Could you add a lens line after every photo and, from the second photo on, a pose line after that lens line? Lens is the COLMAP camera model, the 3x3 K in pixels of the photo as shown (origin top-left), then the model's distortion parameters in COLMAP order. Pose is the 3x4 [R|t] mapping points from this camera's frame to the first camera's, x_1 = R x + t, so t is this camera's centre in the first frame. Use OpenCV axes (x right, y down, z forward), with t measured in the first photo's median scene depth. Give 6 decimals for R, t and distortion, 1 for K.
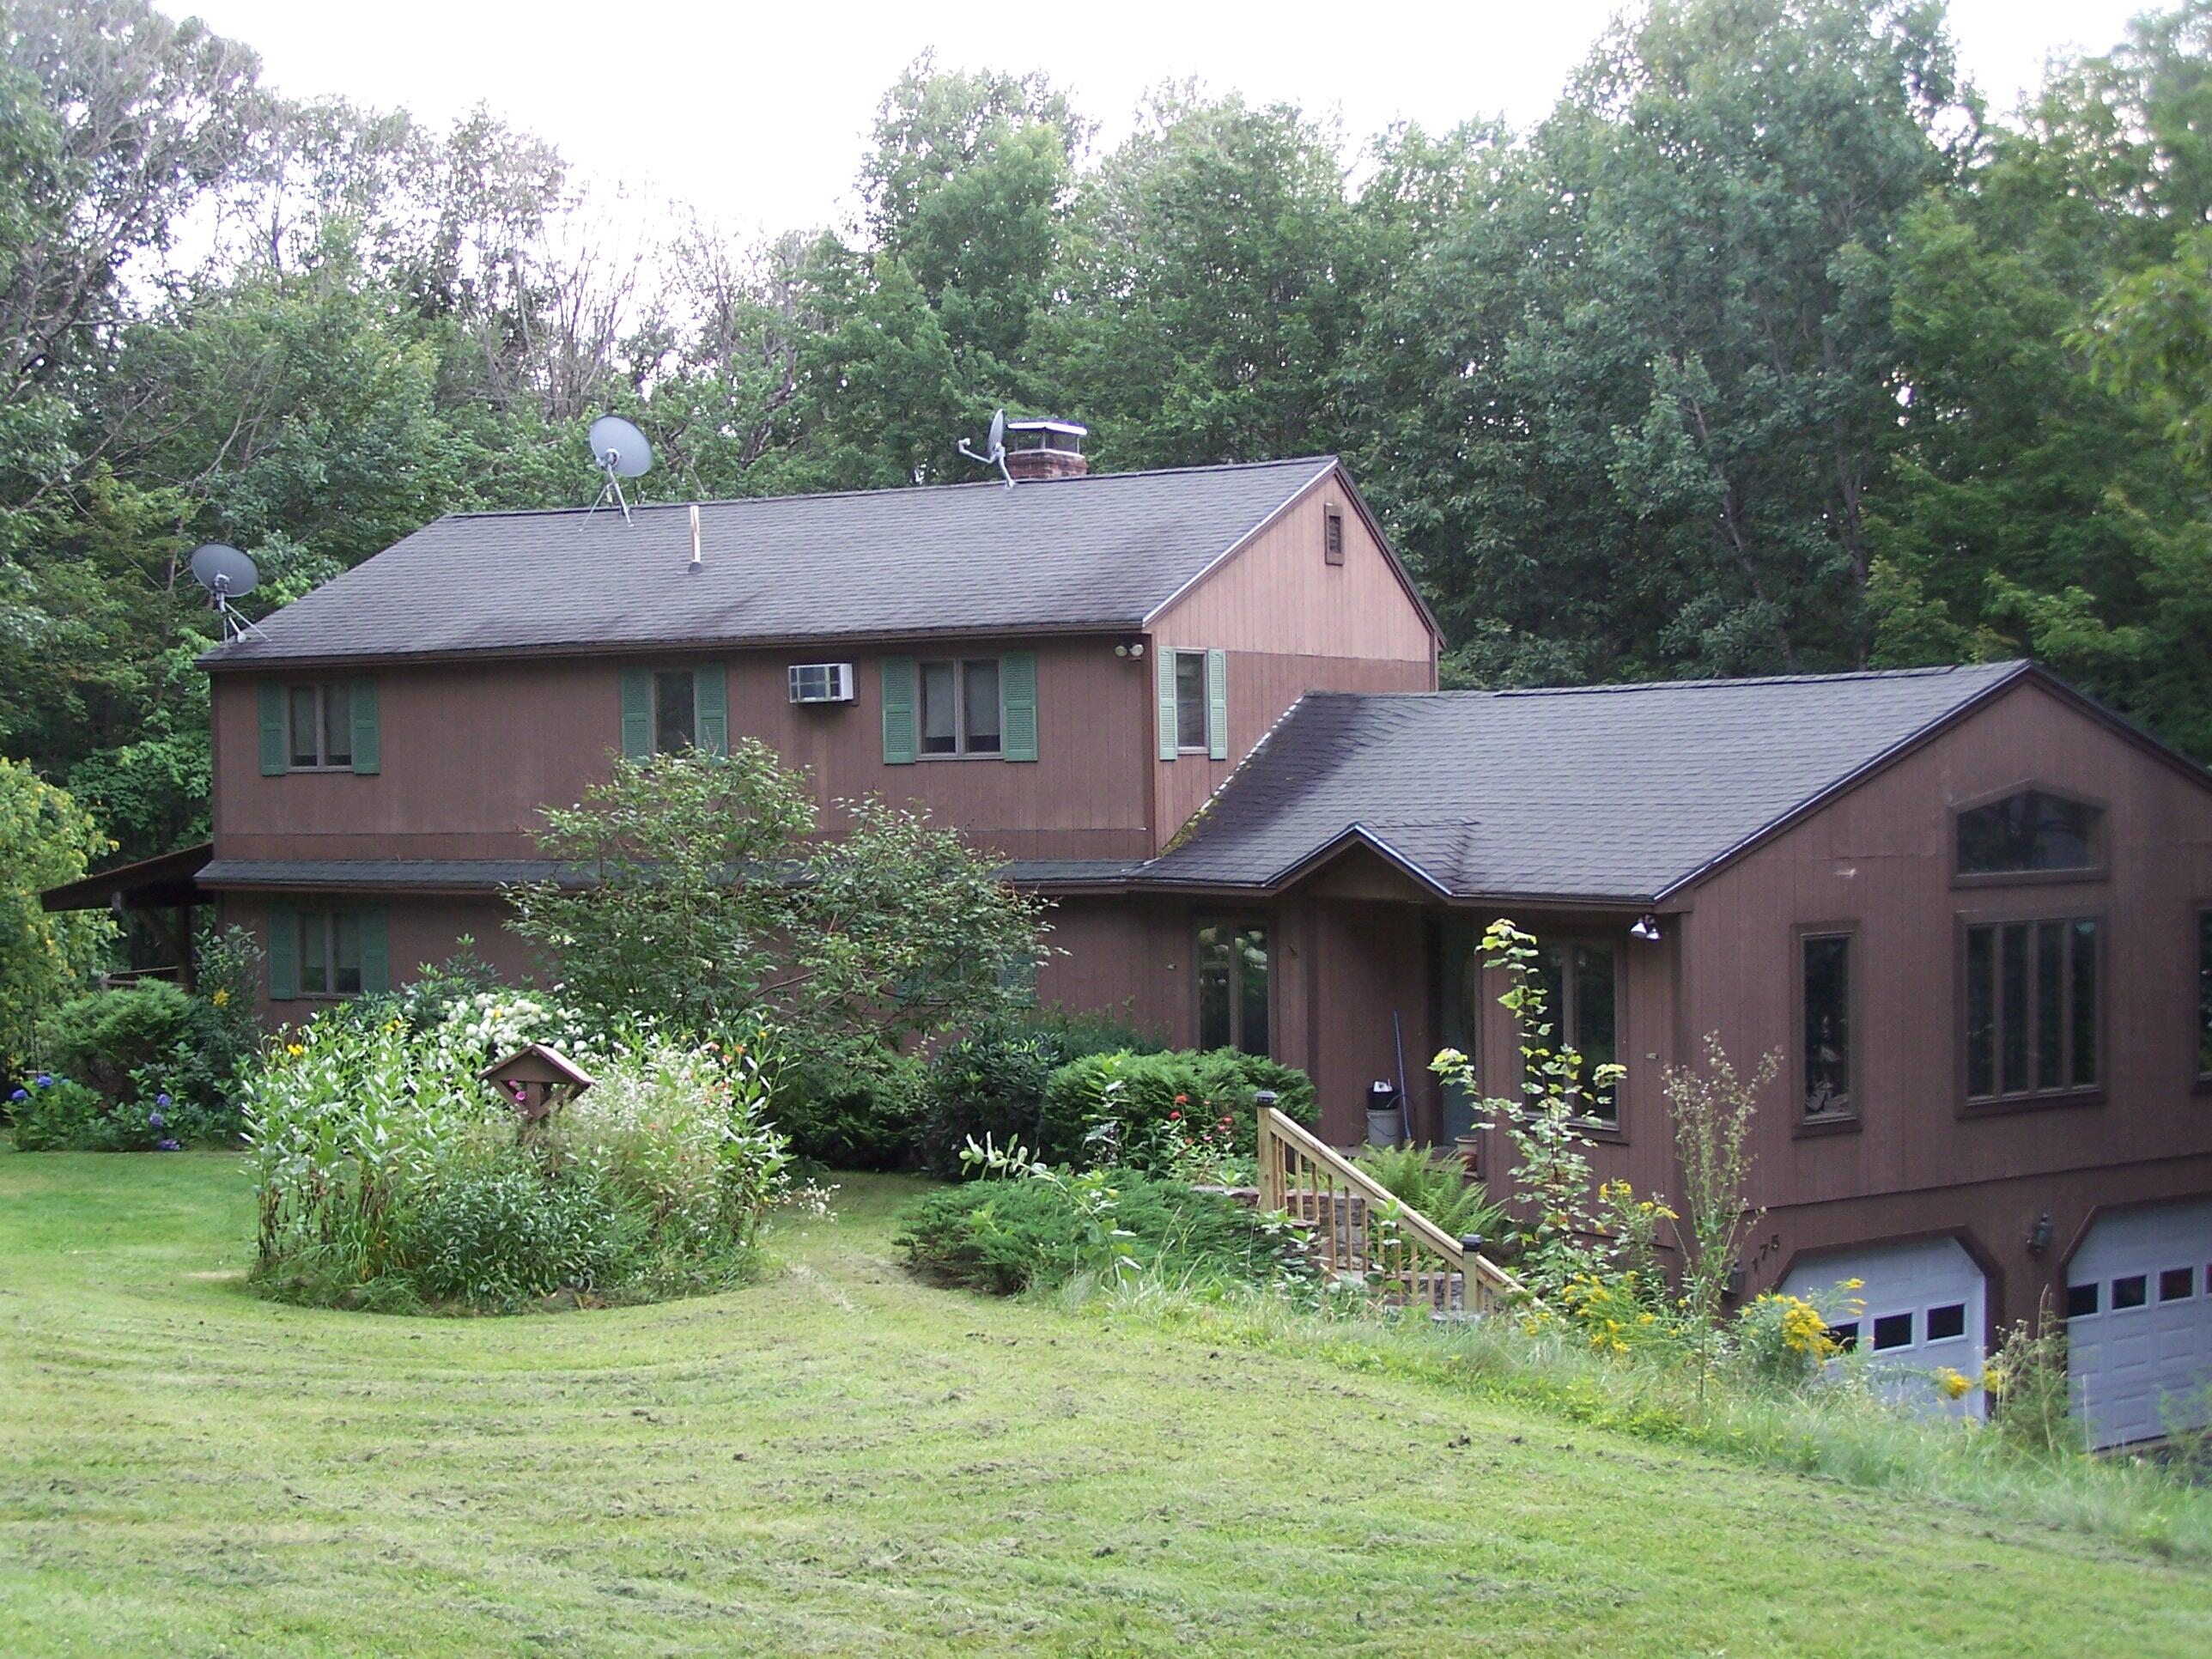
lens RADIAL K [[3151.2, 0, 1106.0], [0, 3151.2, 829.5], [0, 0, 1]] dist [-0.094246, 0.003110]
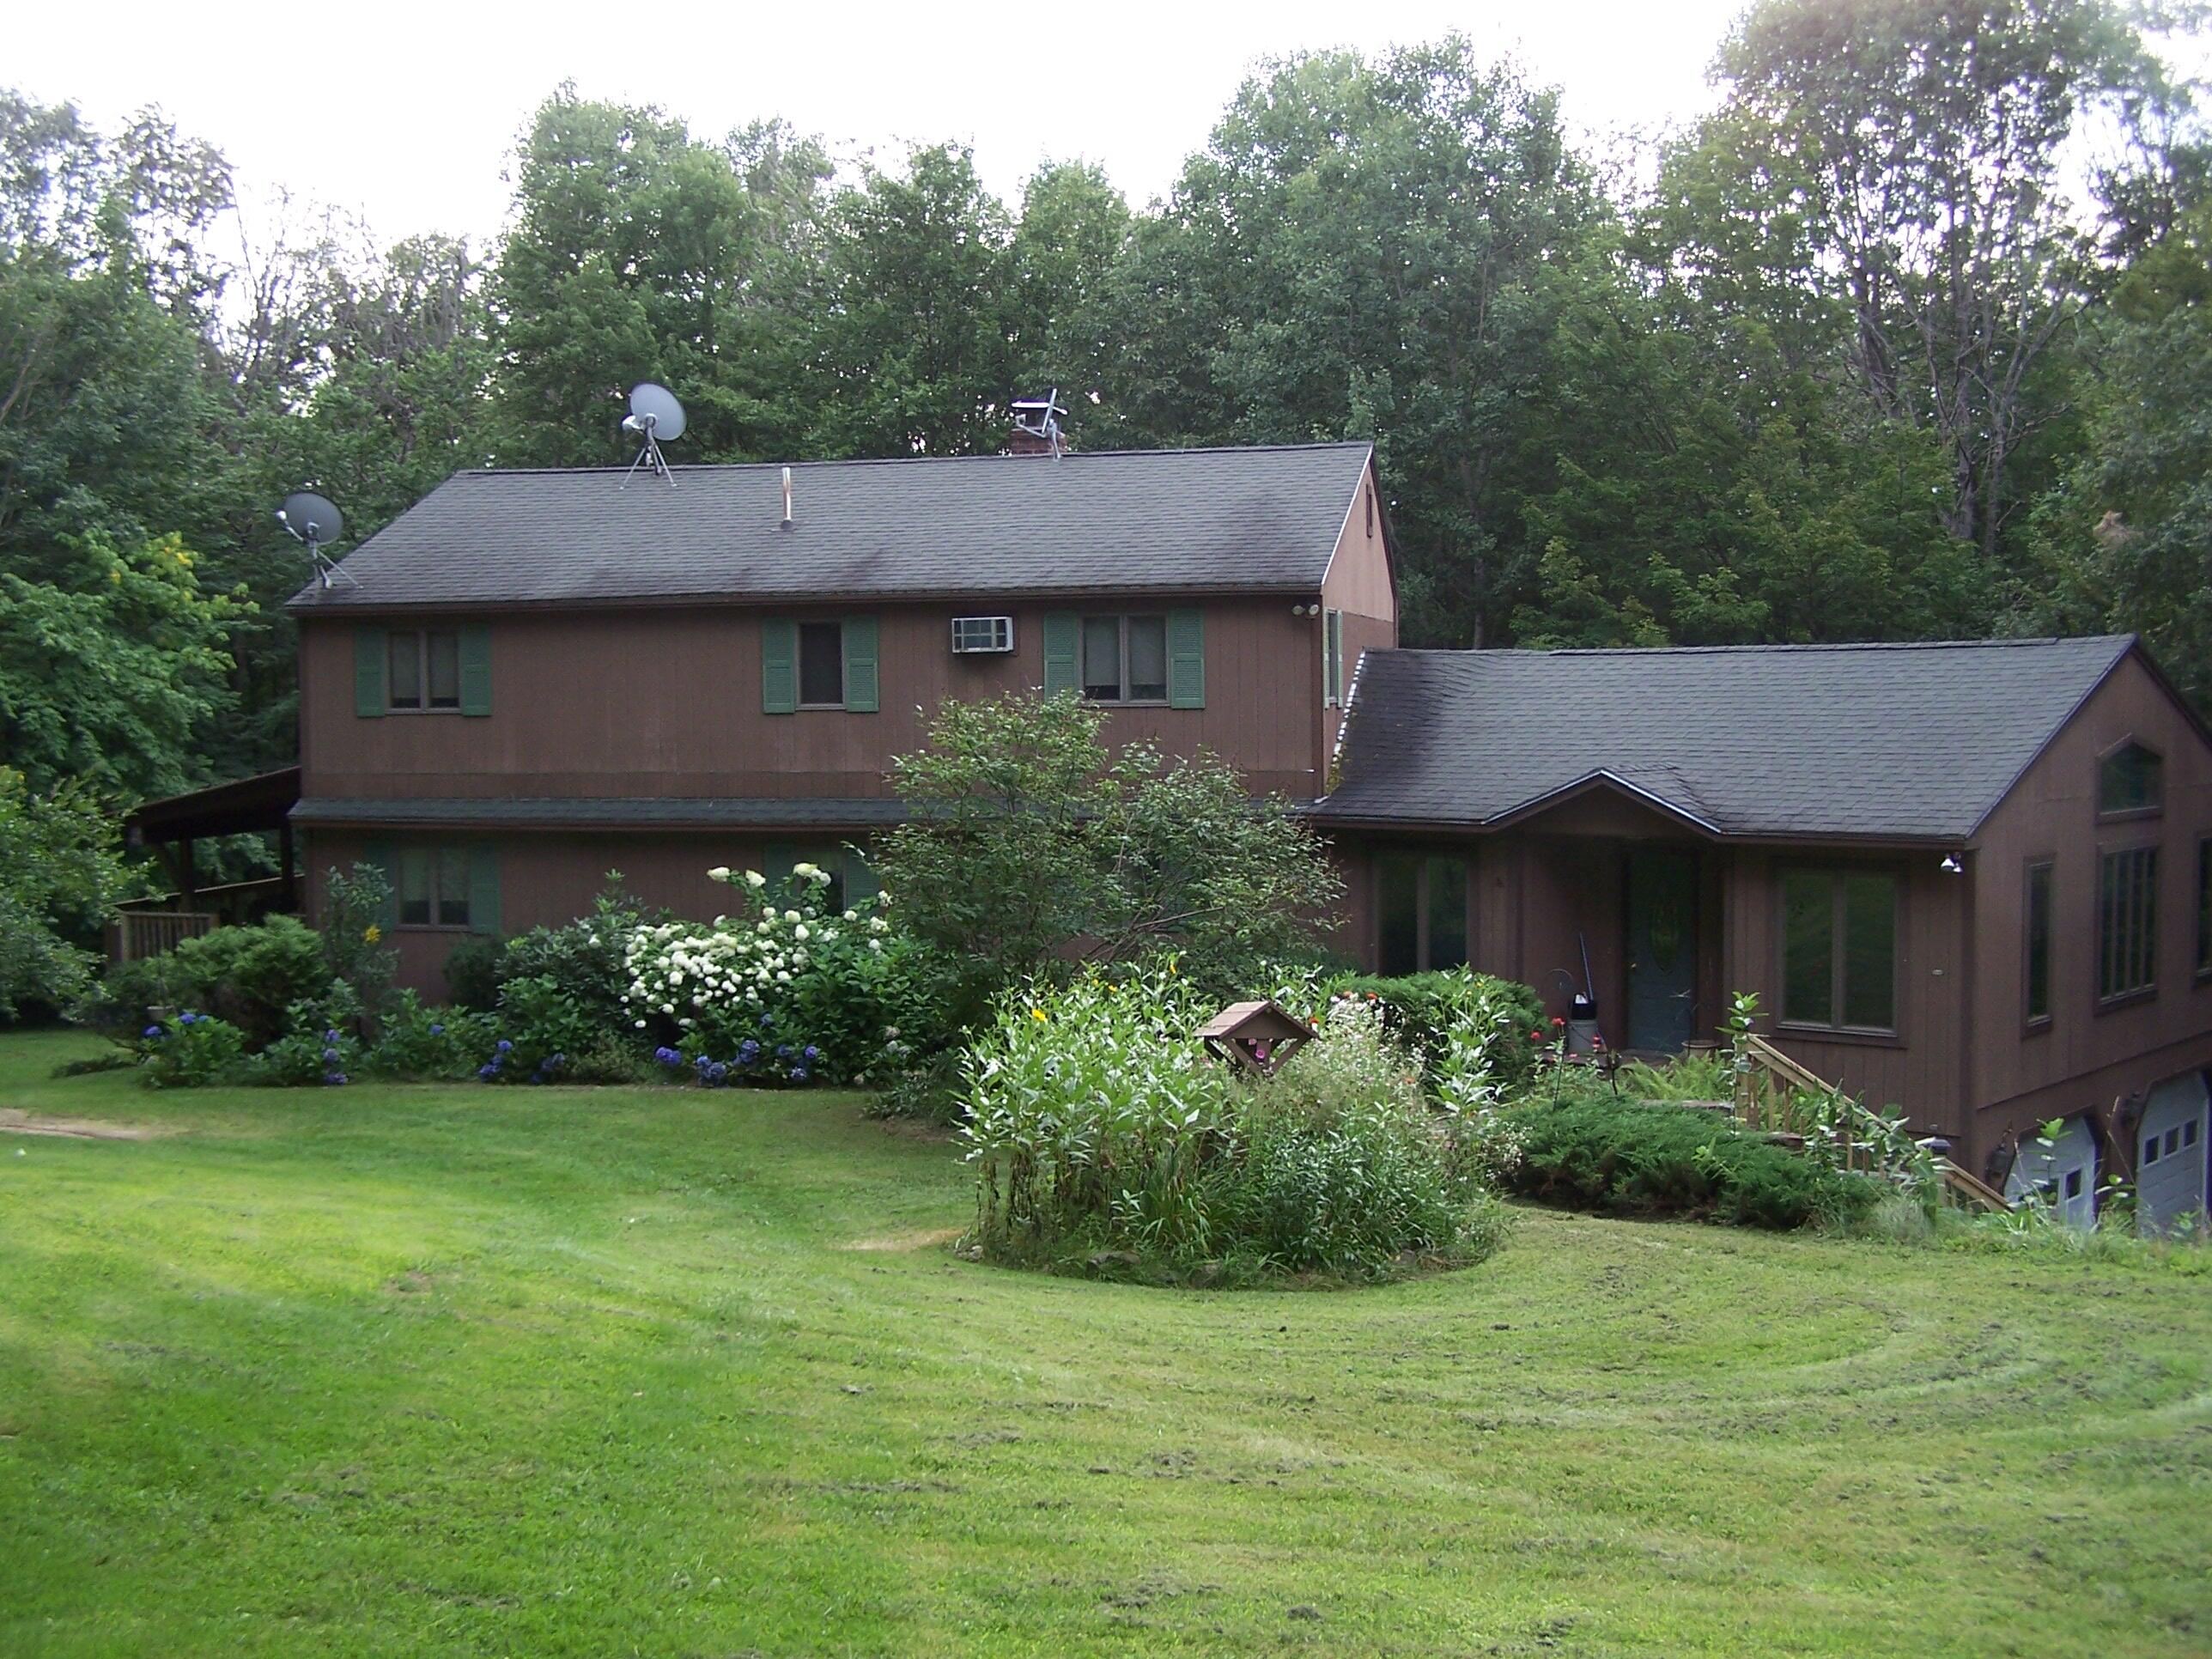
lens RADIAL K [[2503.3, 0, 1106.0], [0, 2503.3, 829.5], [0, 0, 1]] dist [-0.209009, 0.399664]
pose [[0.963191, -0.007361, 0.268717, -0.269395], [-0.001483, 0.999464, 0.032694, -0.007451], [-0.268814, -0.031889, 0.962664, 0.154765]]
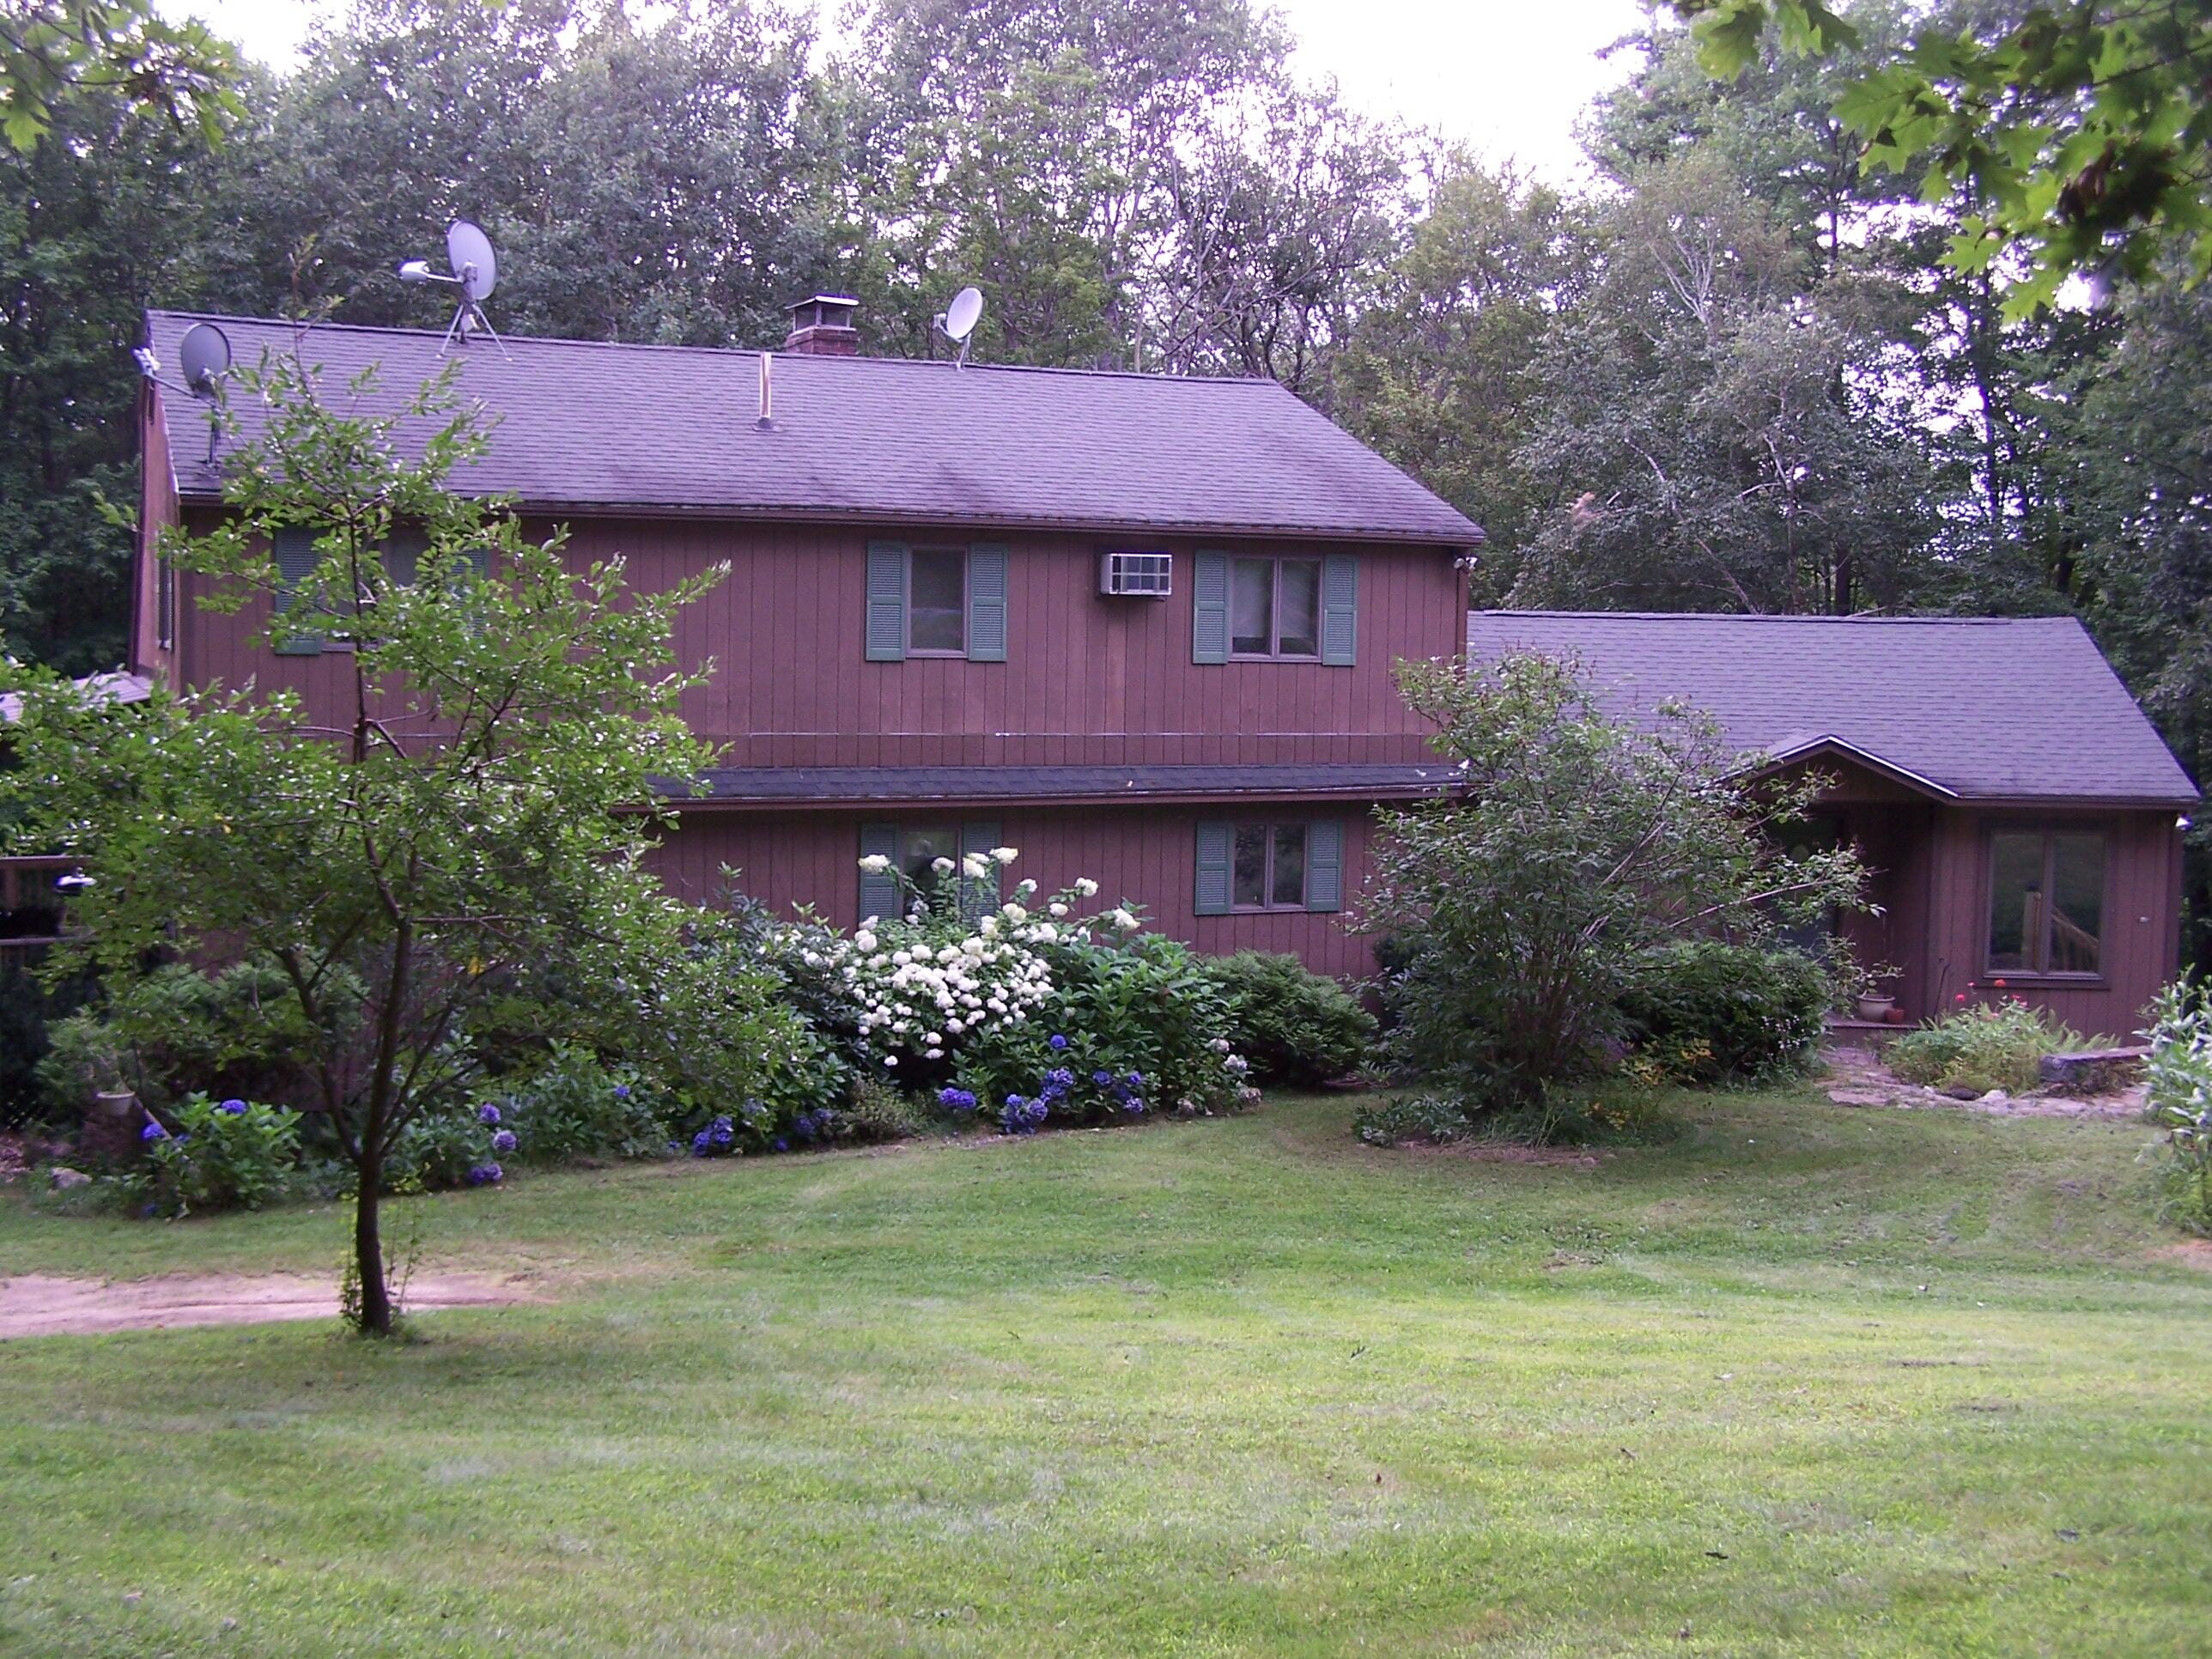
lens RADIAL K [[2503.3, 0, 1106.0], [0, 2503.3, 829.5], [0, 0, 1]] dist [-0.209009, 0.399664]
pose [[0.605876, -0.032482, 0.794896, -0.653686], [-0.012232, 0.998668, 0.050132, -0.007950], [-0.795465, -0.040097, 0.604672, 0.539496]]
